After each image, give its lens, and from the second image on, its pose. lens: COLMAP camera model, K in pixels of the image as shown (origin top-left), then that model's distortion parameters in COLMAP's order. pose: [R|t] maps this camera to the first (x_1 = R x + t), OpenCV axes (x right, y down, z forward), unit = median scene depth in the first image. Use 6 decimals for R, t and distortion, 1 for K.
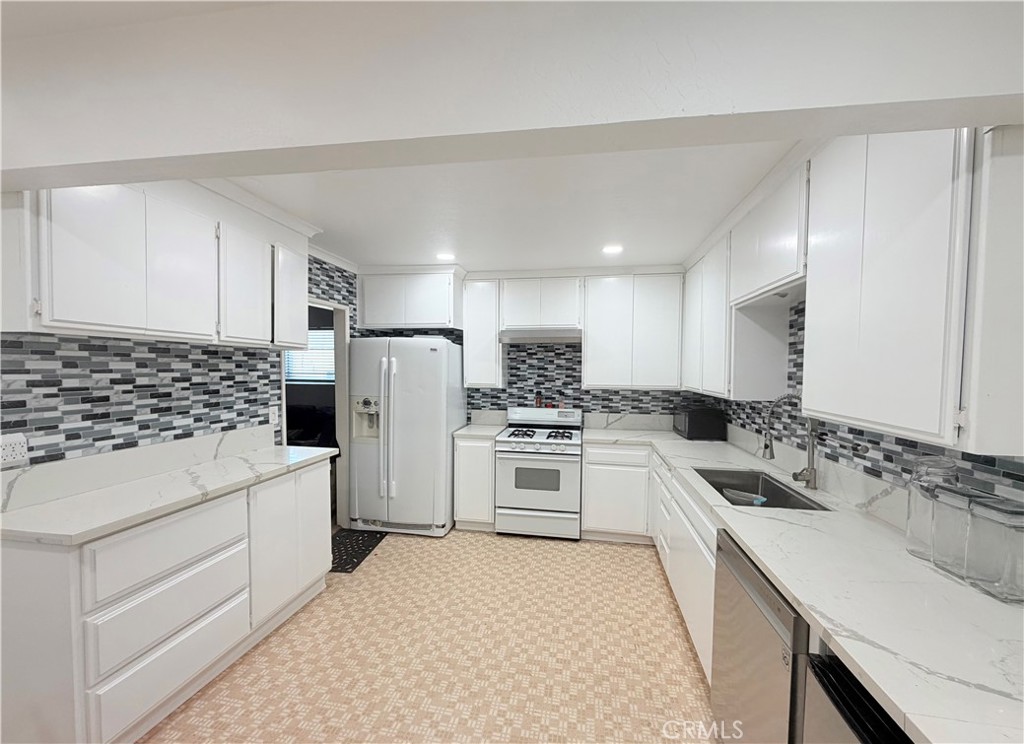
lens RADIAL K [[404.8, 0, 513.4], [0, 404.8, 382.9], [0, 0, 1]] dist [0.001319, 0.000246]
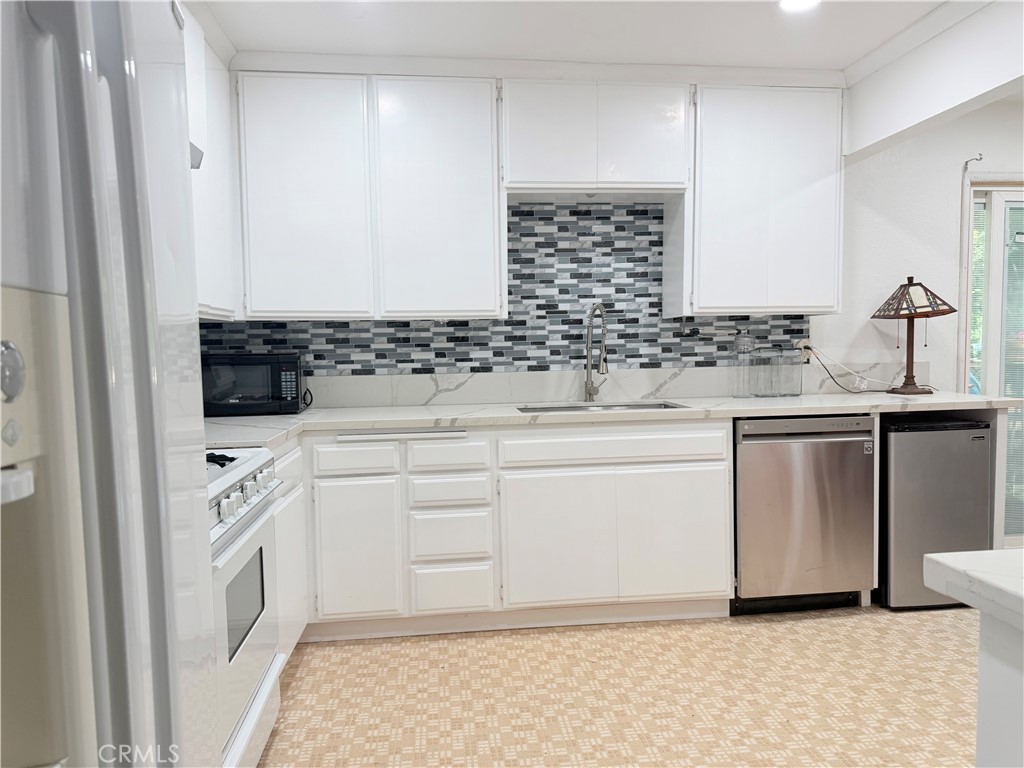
lens RADIAL K [[724.7, 0, 514.4], [0, 724.7, 381.6], [0, 0, 1]] dist [0.024420, -0.018900]
pose [[-0.276035, -0.050295, 0.959831, -0.486041], [0.050549, 0.996488, 0.066753, 0.046951], [-0.959817, 0.066944, -0.272524, 0.898196]]
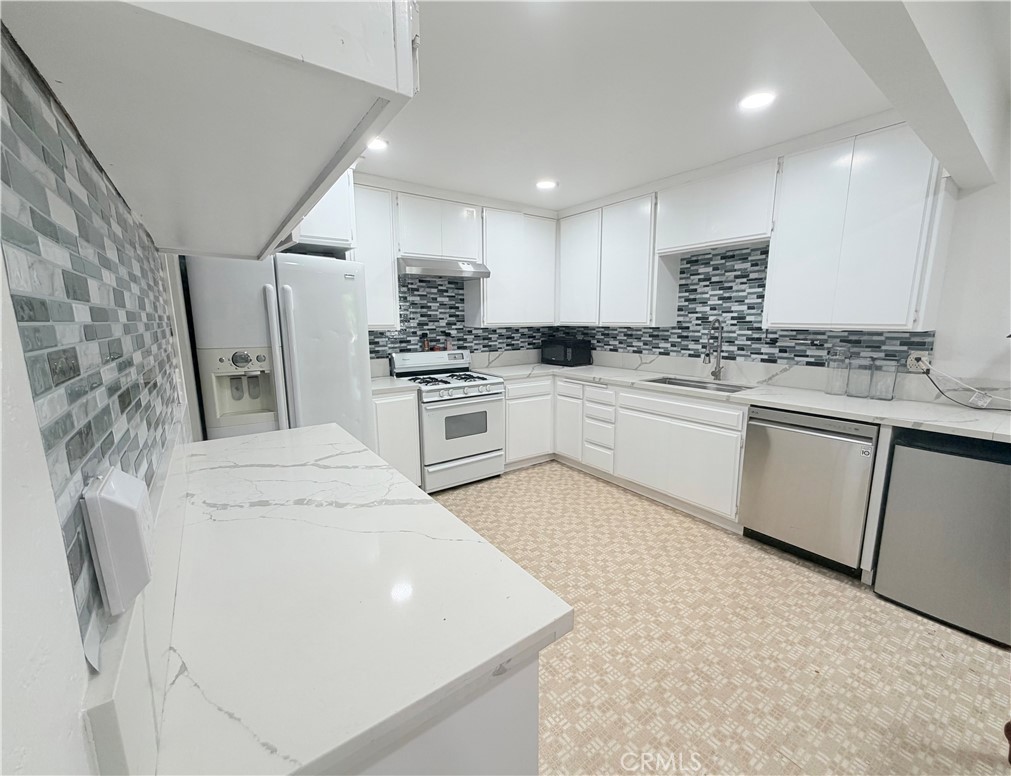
lens RADIAL K [[409.2, 0, 512.9], [0, 409.2, 388.1], [0, 0, 1]] dist [-0.002873, -0.000289]
pose [[0.697616, -0.132410, 0.704131, -0.496335], [0.039099, 0.988346, 0.147118, 0.016903], [-0.715404, -0.075101, 0.694663, 0.257459]]
